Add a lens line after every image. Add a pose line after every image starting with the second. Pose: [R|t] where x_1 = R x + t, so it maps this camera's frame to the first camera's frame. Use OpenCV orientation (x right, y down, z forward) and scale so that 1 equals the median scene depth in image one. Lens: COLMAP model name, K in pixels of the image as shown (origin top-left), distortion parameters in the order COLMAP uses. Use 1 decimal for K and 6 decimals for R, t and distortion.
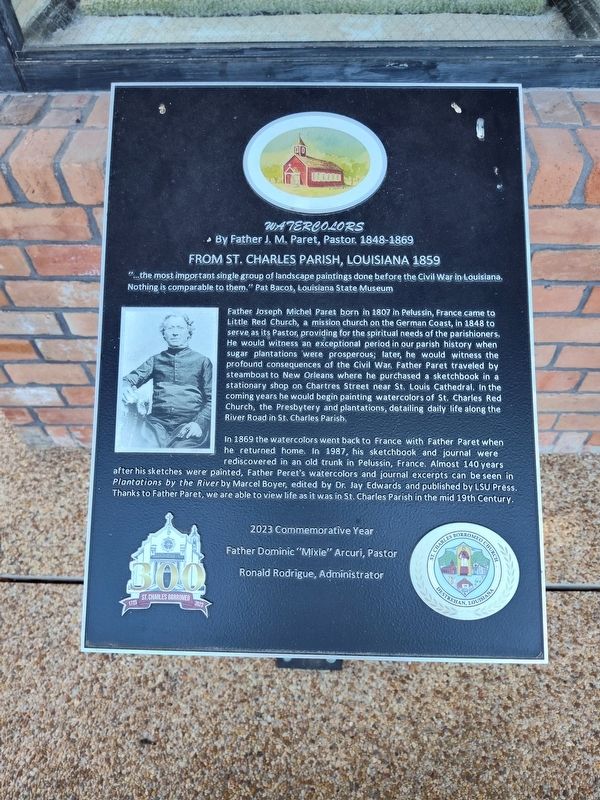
lens RADIAL K [[554.2, 0, 300.0], [0, 554.2, 400.0], [0, 0, 1]] dist [0.005117, -0.000620]
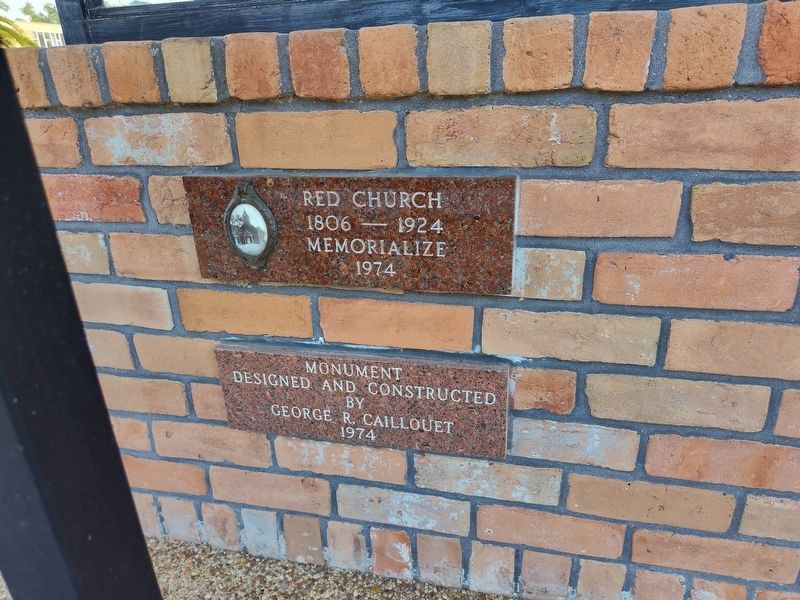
lens RADIAL K [[554.2, 0, 400.0], [0, 554.2, 300.0], [0, 0, 1]] dist [0.005117, -0.000620]
pose [[0.978591, 0.064577, -0.195420, 0.236370], [-0.153274, 0.862339, -0.482575, 0.188040], [0.137355, 0.502196, 0.853776, 0.502110]]
